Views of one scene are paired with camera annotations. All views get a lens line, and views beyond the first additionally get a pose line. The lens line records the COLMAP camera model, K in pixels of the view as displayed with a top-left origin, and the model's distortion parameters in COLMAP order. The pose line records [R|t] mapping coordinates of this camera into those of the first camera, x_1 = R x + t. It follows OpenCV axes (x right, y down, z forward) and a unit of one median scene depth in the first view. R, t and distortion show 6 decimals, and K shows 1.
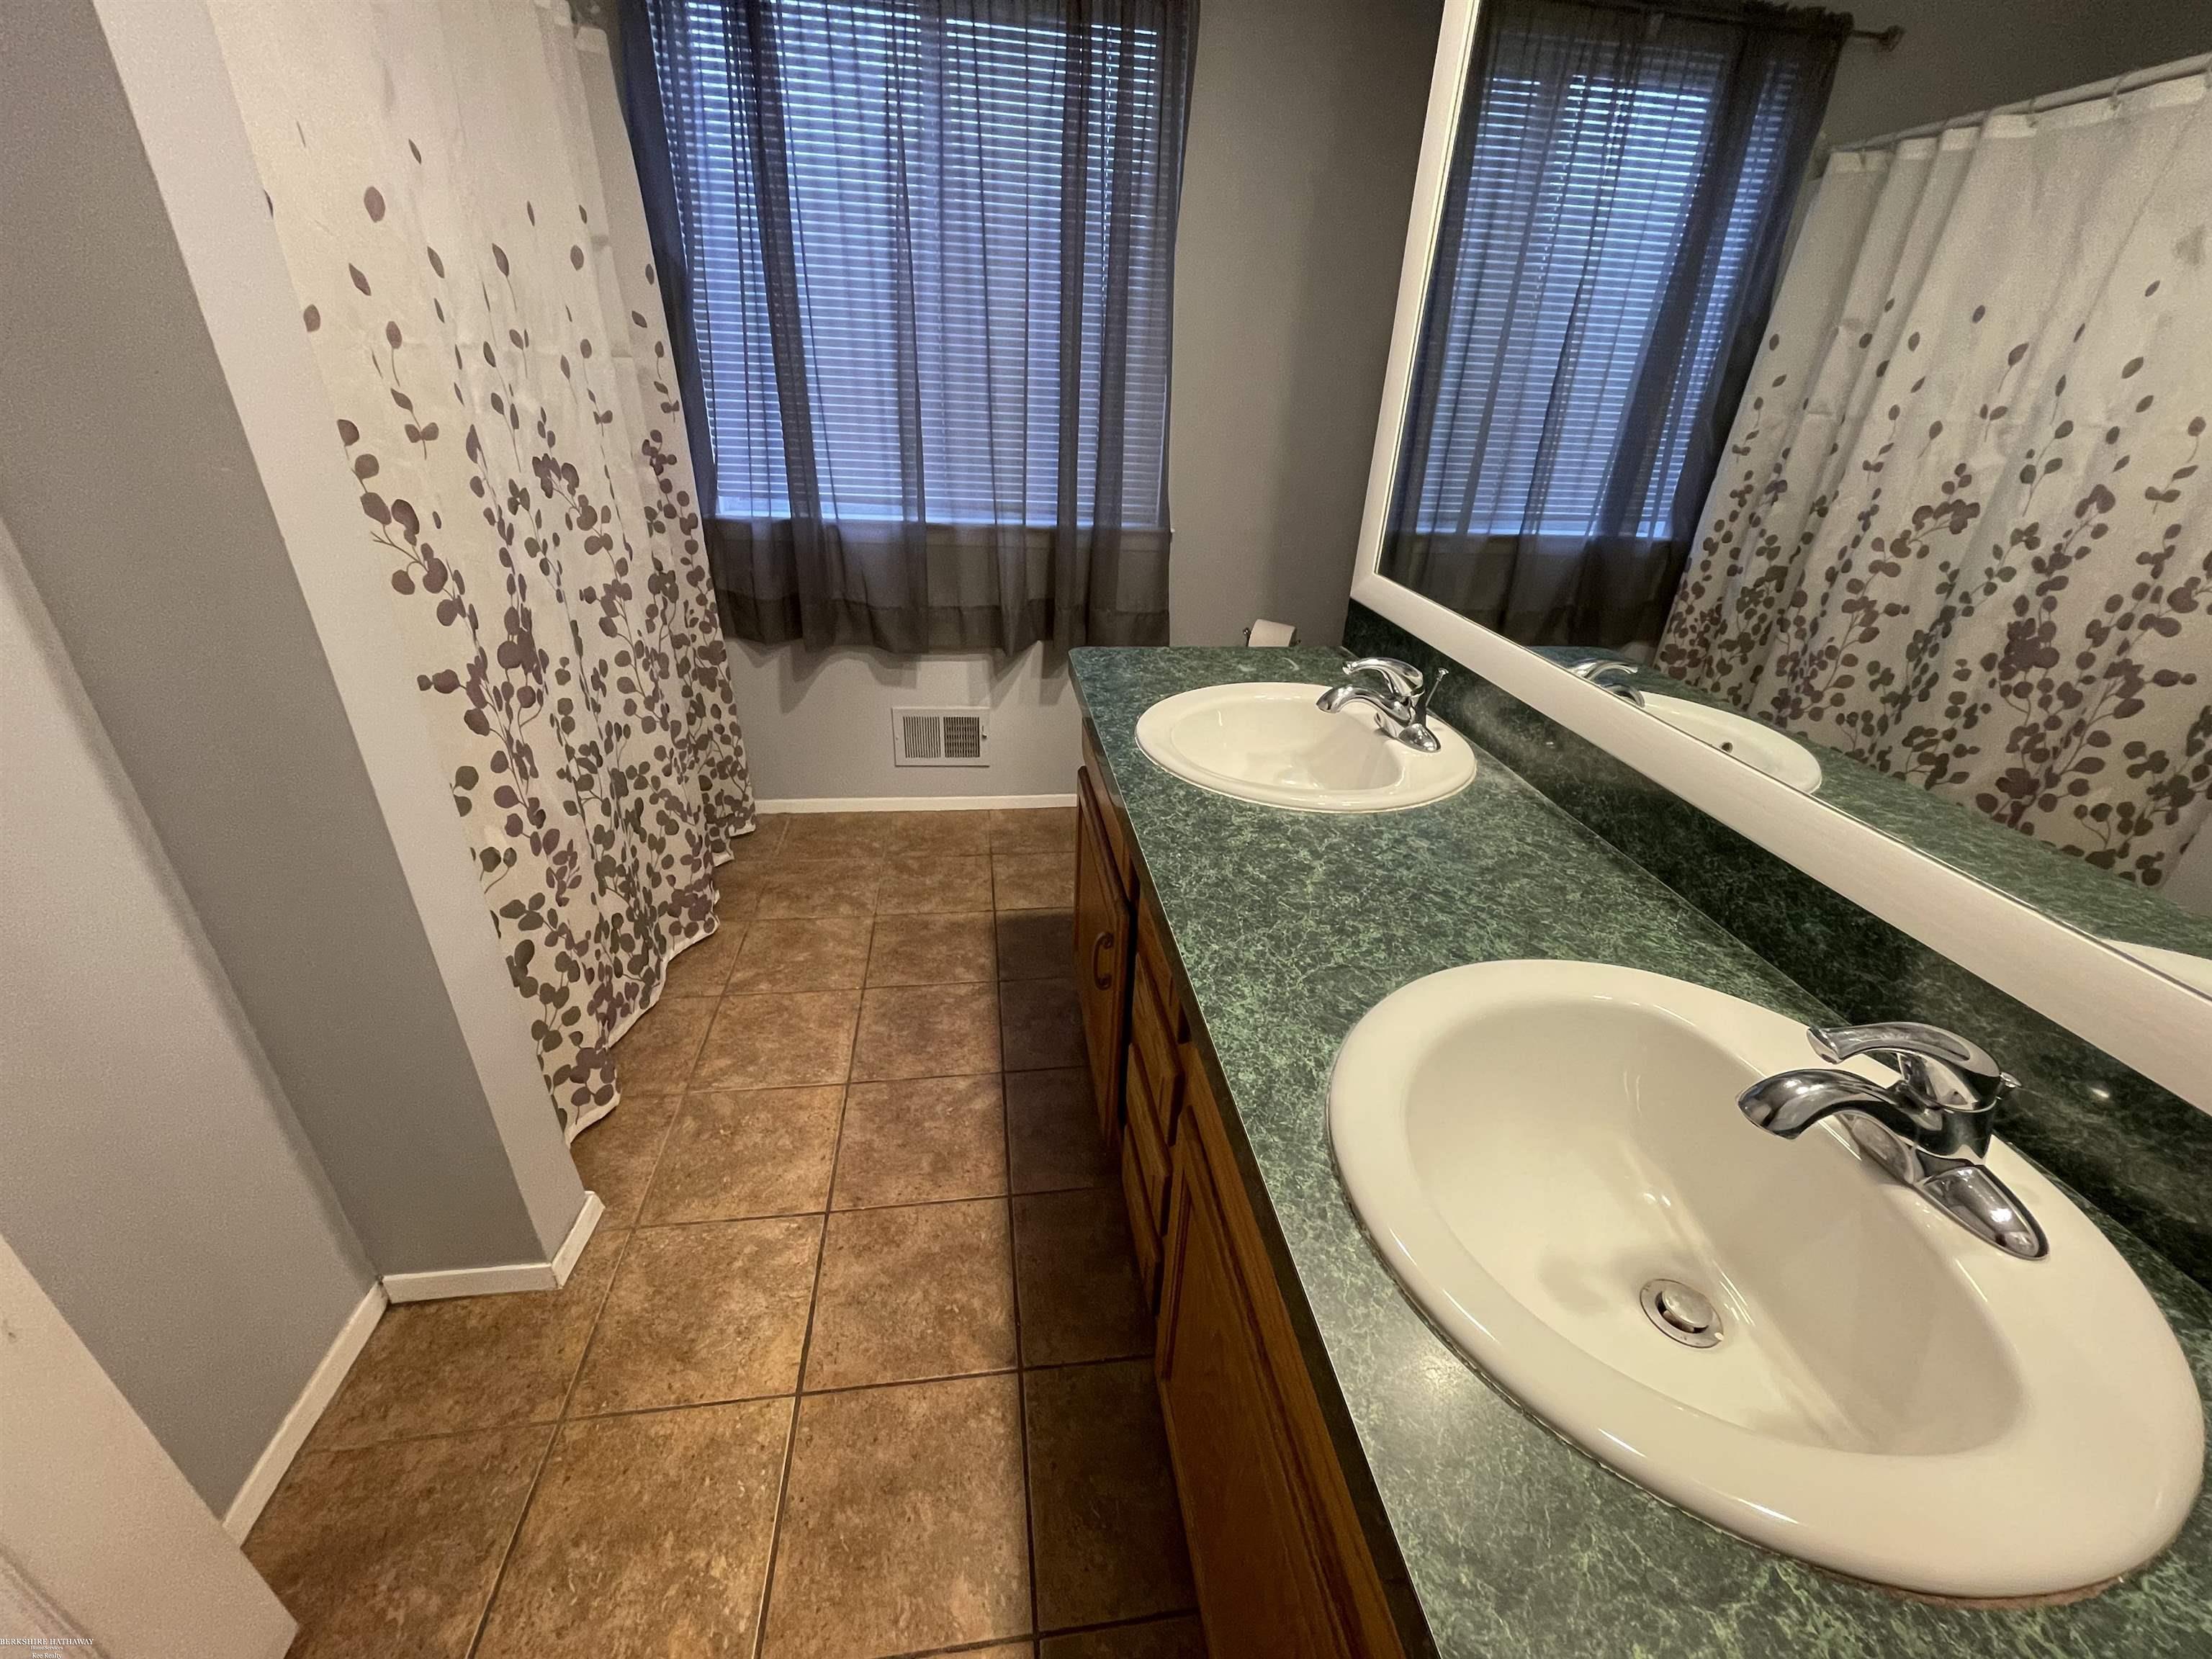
lens RADIAL K [[887.6, 0, 1106.3], [0, 887.6, 828.2], [0, 0, 1]] dist [0.001293, -0.001742]
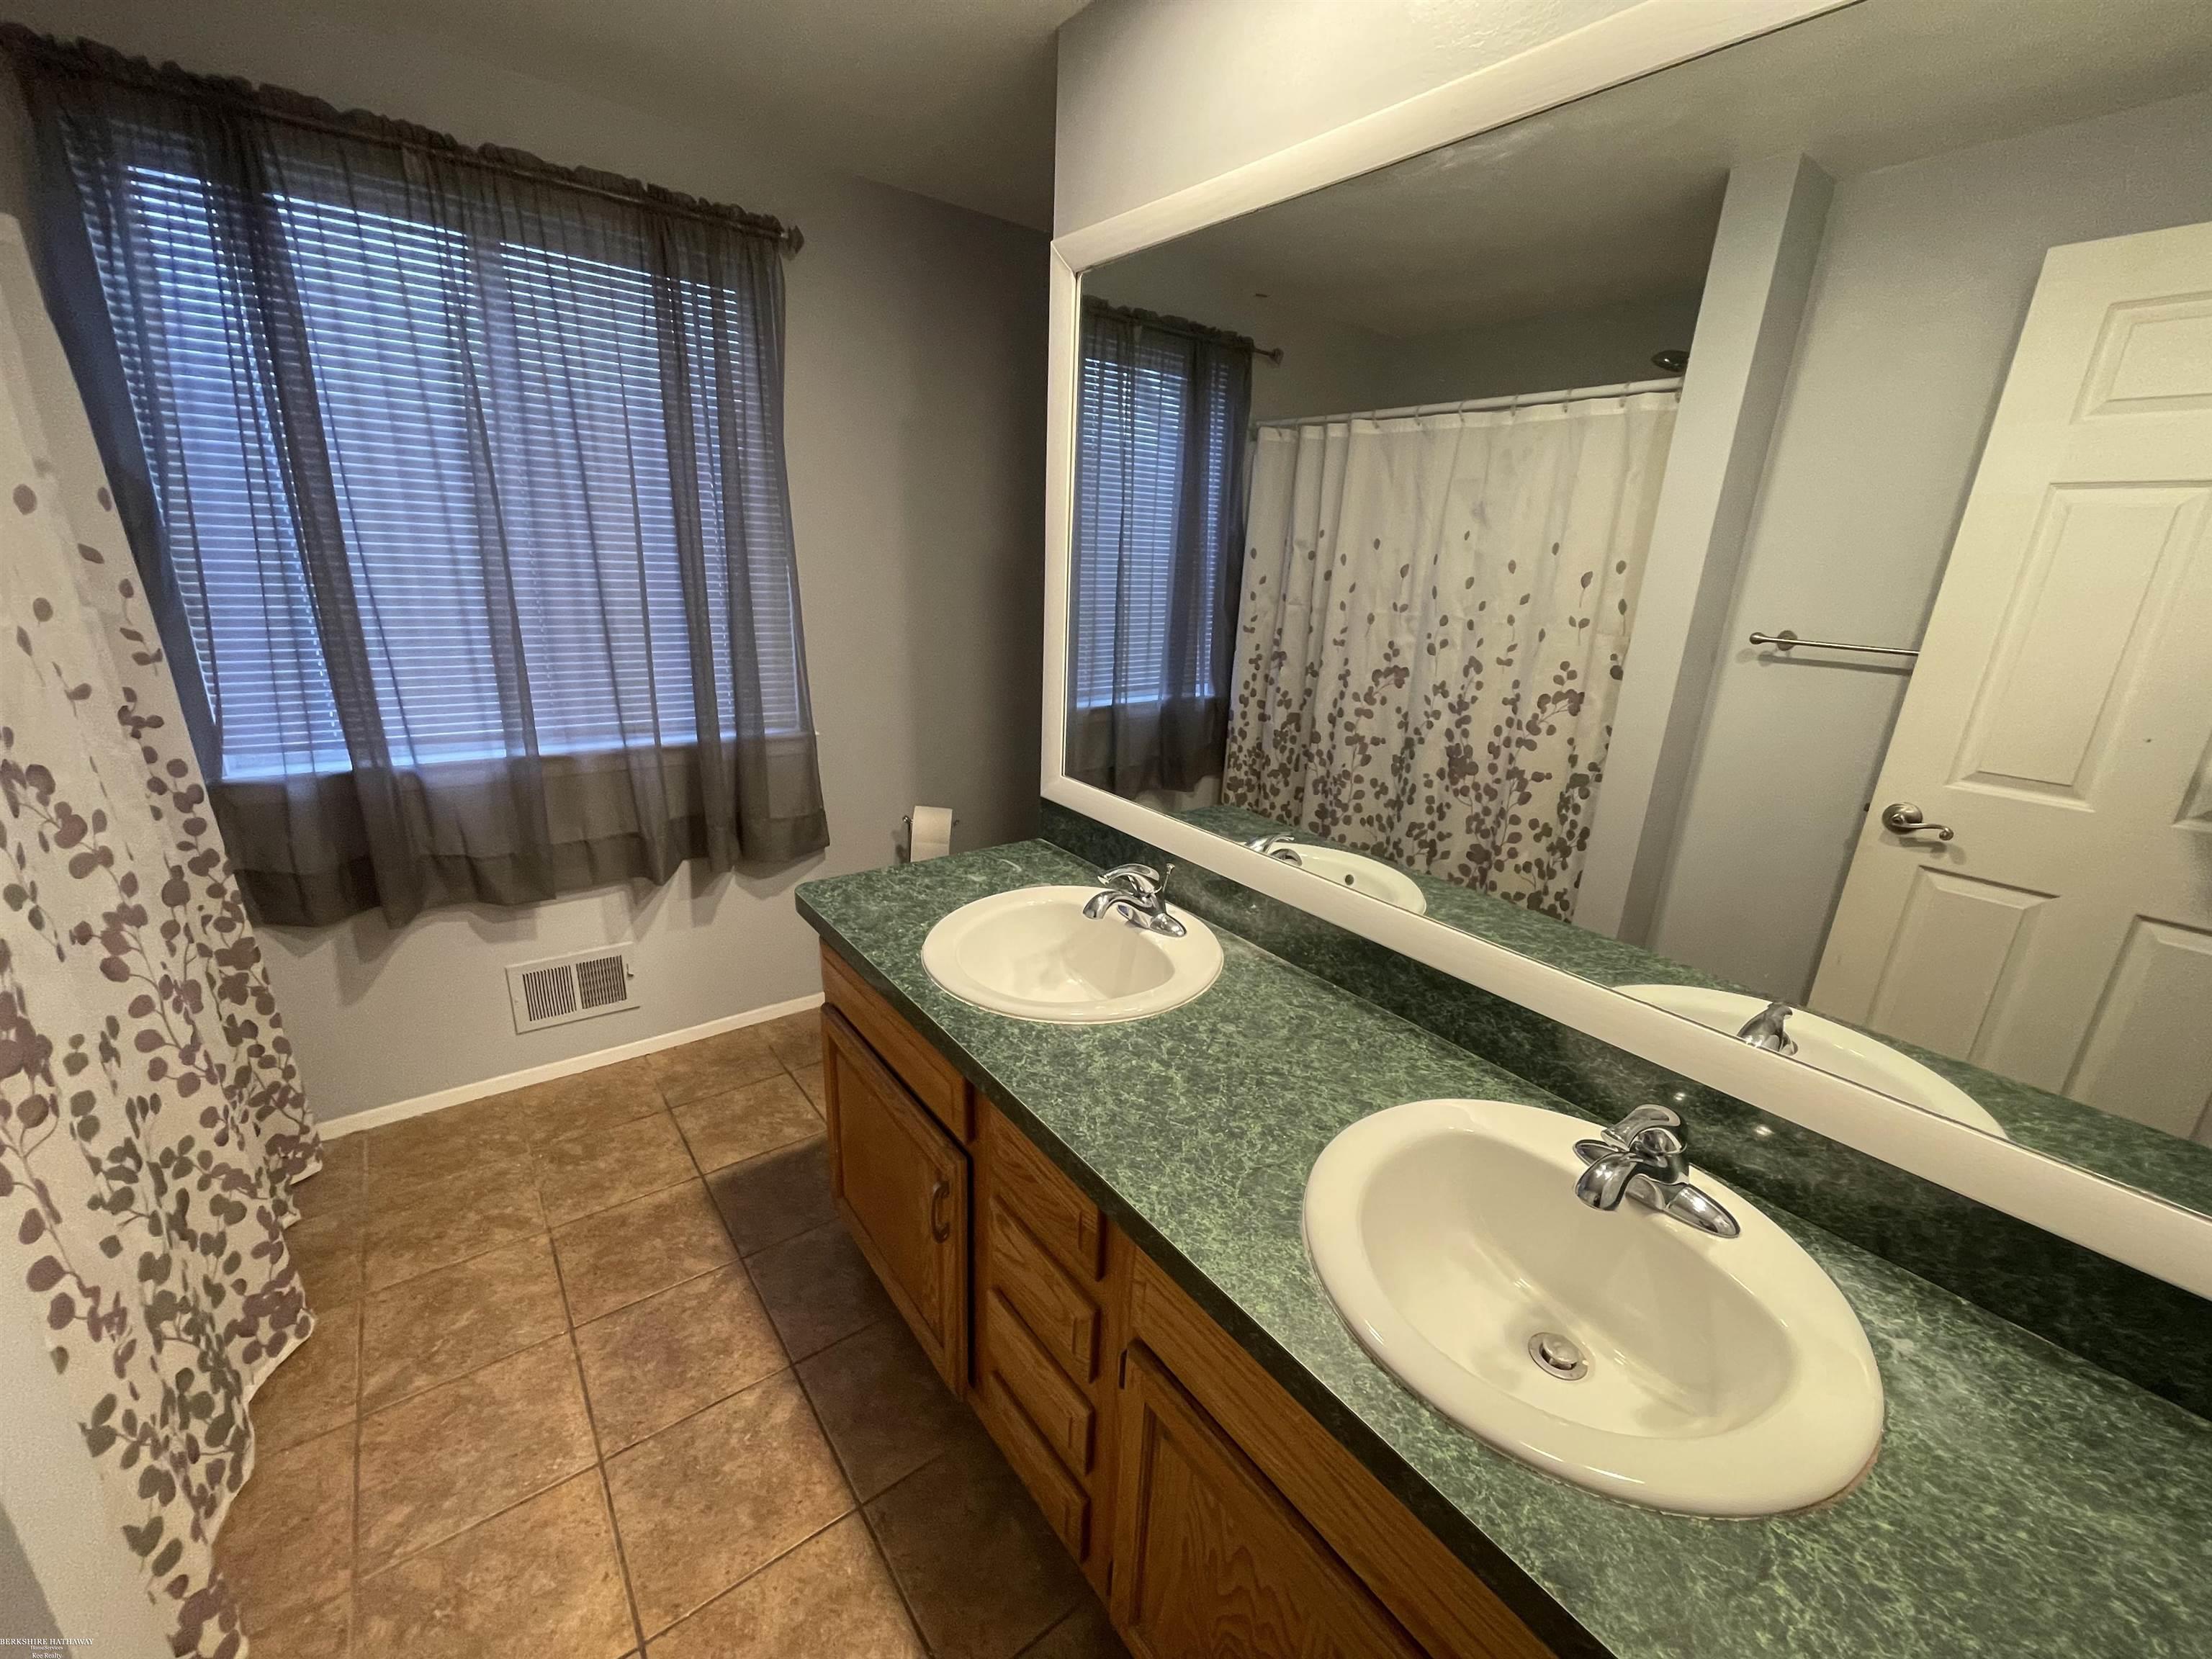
lens RADIAL K [[887.6, 0, 1103.4], [0, 887.6, 829.9], [0, 0, 1]] dist [0.001293, -0.001742]
pose [[0.872492, -0.151550, 0.464533, -0.162438], [0.214773, 0.972871, -0.085997, -0.093638], [-0.438898, 0.174801, 0.881370, -0.009091]]
